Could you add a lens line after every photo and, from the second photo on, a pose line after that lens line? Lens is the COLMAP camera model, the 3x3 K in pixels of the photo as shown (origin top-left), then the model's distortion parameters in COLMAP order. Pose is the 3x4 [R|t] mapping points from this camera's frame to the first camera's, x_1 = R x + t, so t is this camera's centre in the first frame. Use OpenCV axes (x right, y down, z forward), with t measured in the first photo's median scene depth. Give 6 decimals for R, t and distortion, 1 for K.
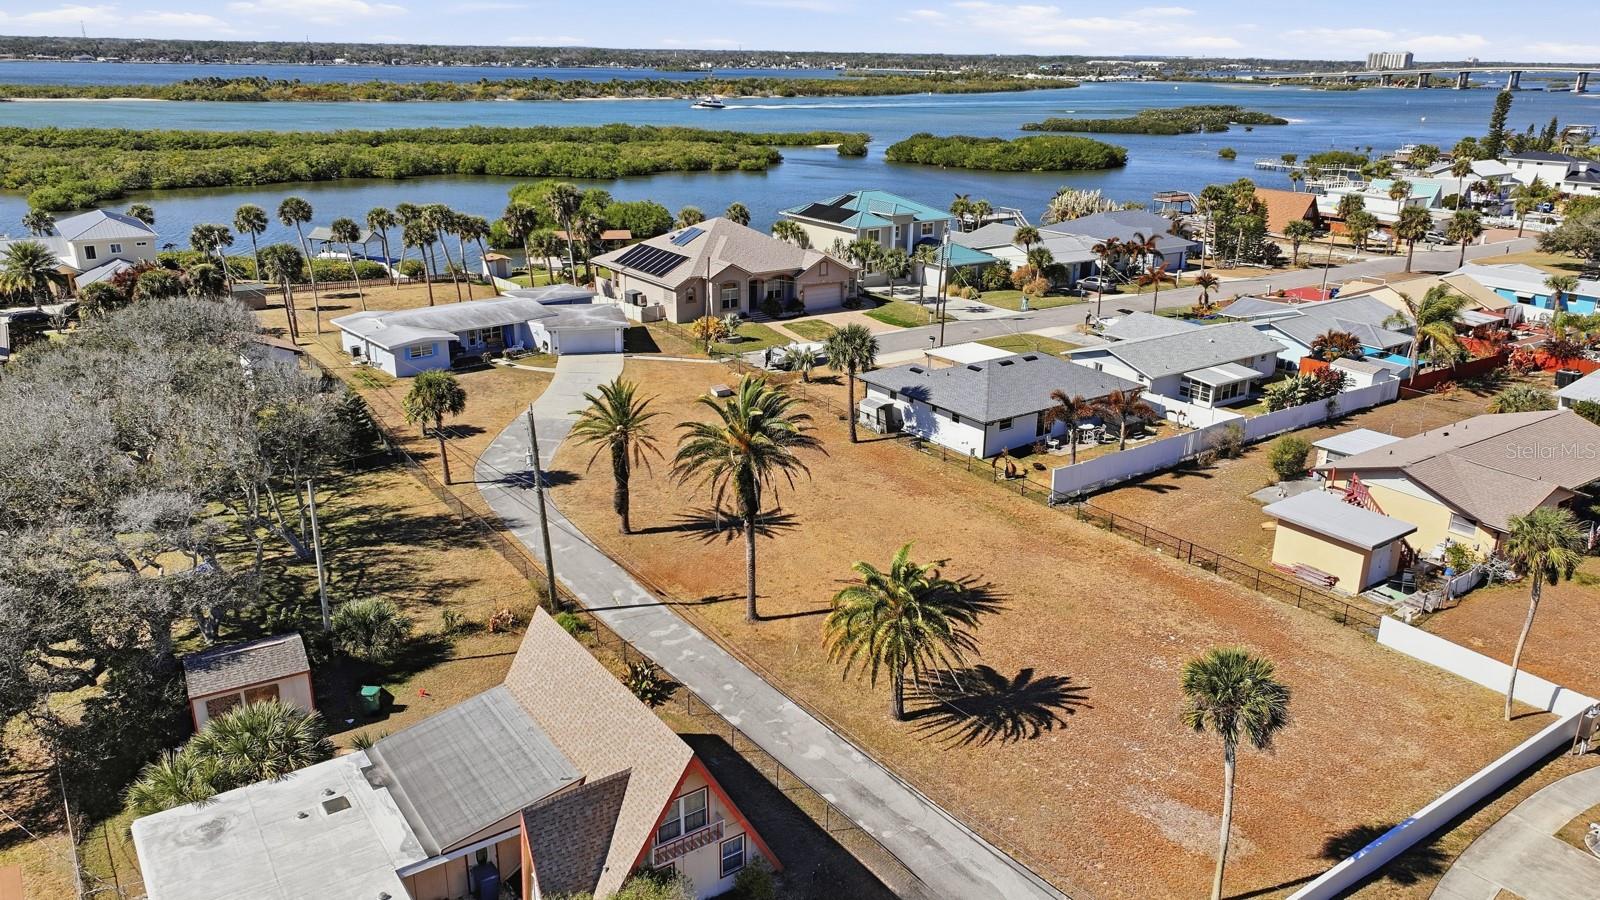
lens RADIAL K [[1160.2, 0, 804.2], [0, 1160.2, 447.7], [0, 0, 1]] dist [0.004381, 0.008420]
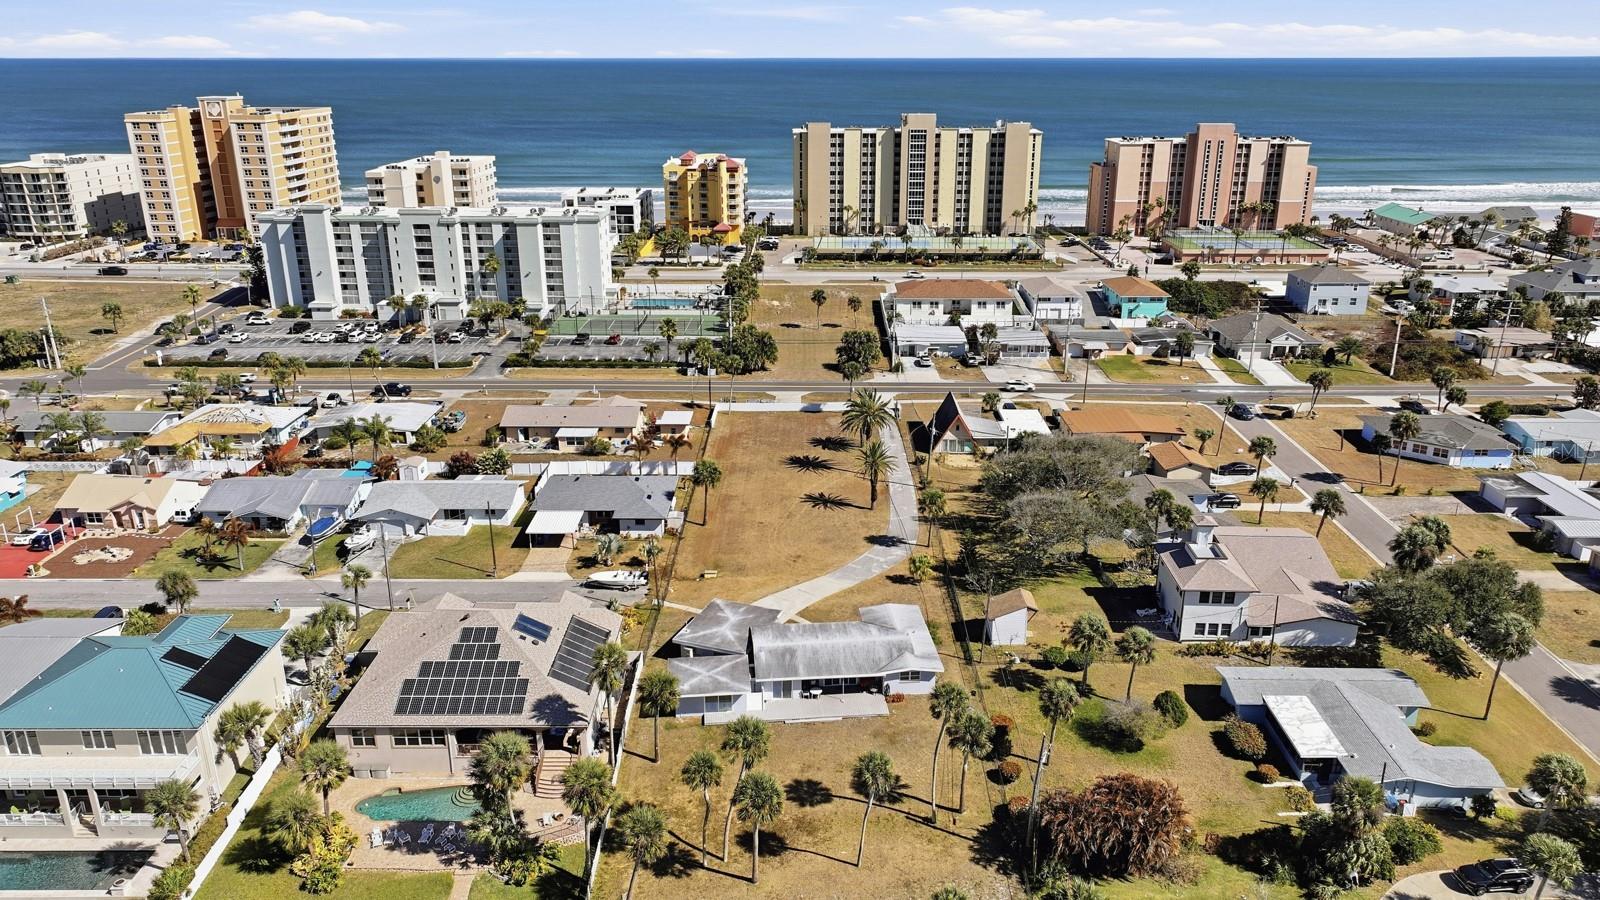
lens RADIAL K [[1126.0, 0, 809.9], [0, 1126.0, 451.7], [0, 0, 1]] dist [-0.003466, 0.023284]
pose [[-0.812909, -0.207726, 0.544085, -0.674633], [0.175726, 0.803199, 0.569202, -0.707028], [-0.555247, 0.558320, -0.616425, 1.307047]]
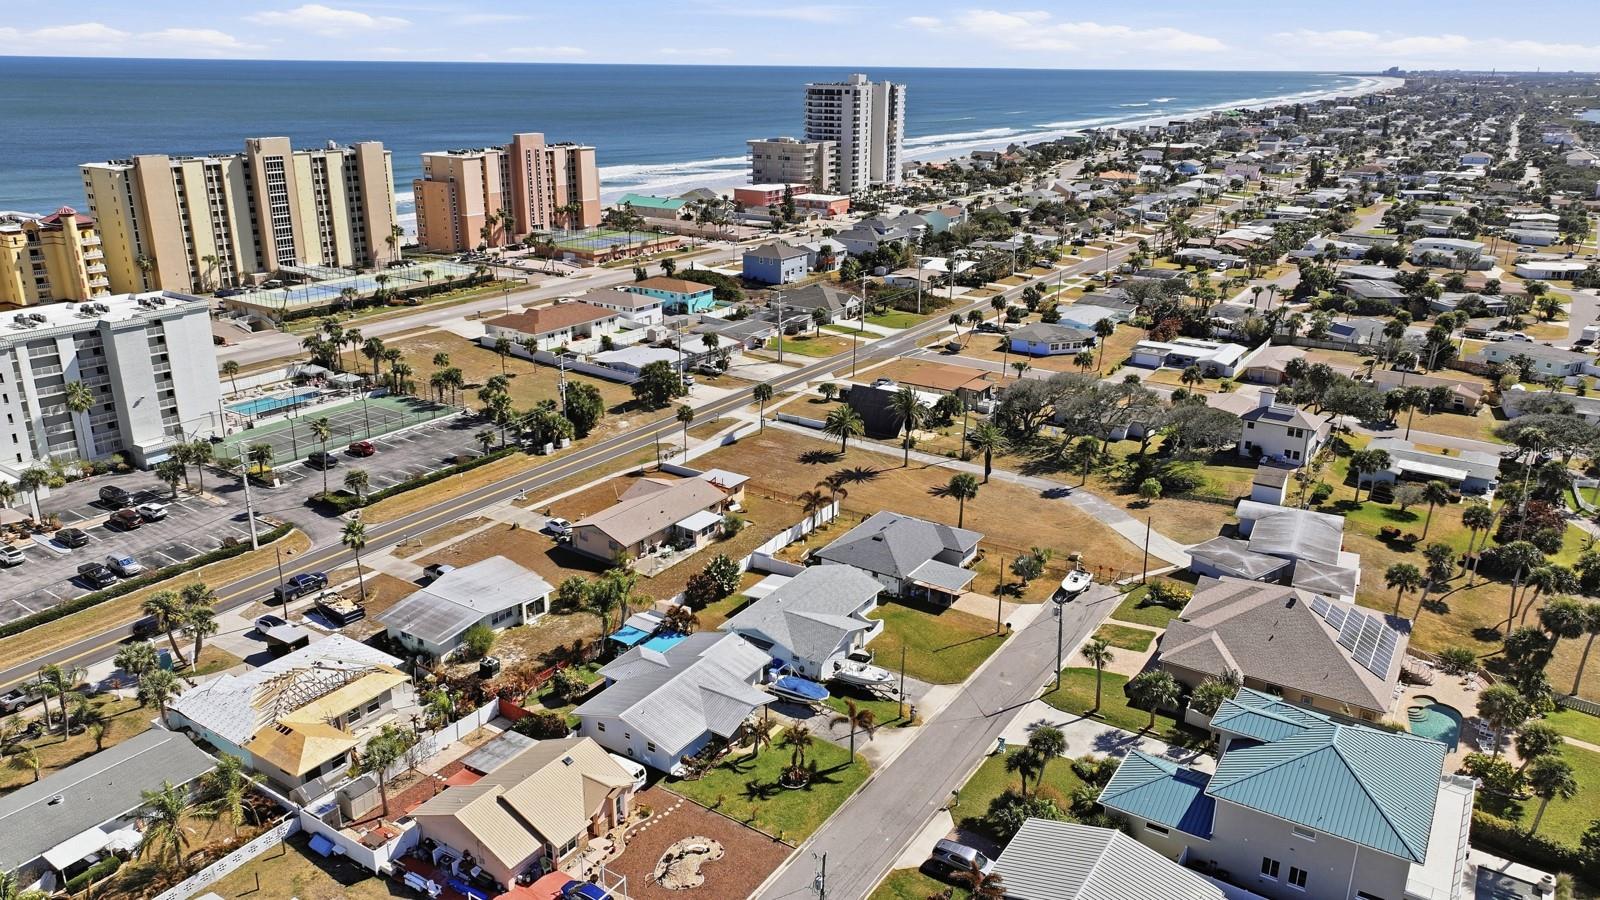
lens RADIAL K [[1122.2, 0, 807.6], [0, 1122.2, 453.5], [0, 0, 1]] dist [-0.005181, 0.020341]
pose [[-0.927063, 0.099538, -0.361452, 0.610486], [-0.143884, 0.795818, 0.588193, -0.764301], [0.346197, 0.597299, -0.723451, 1.458579]]
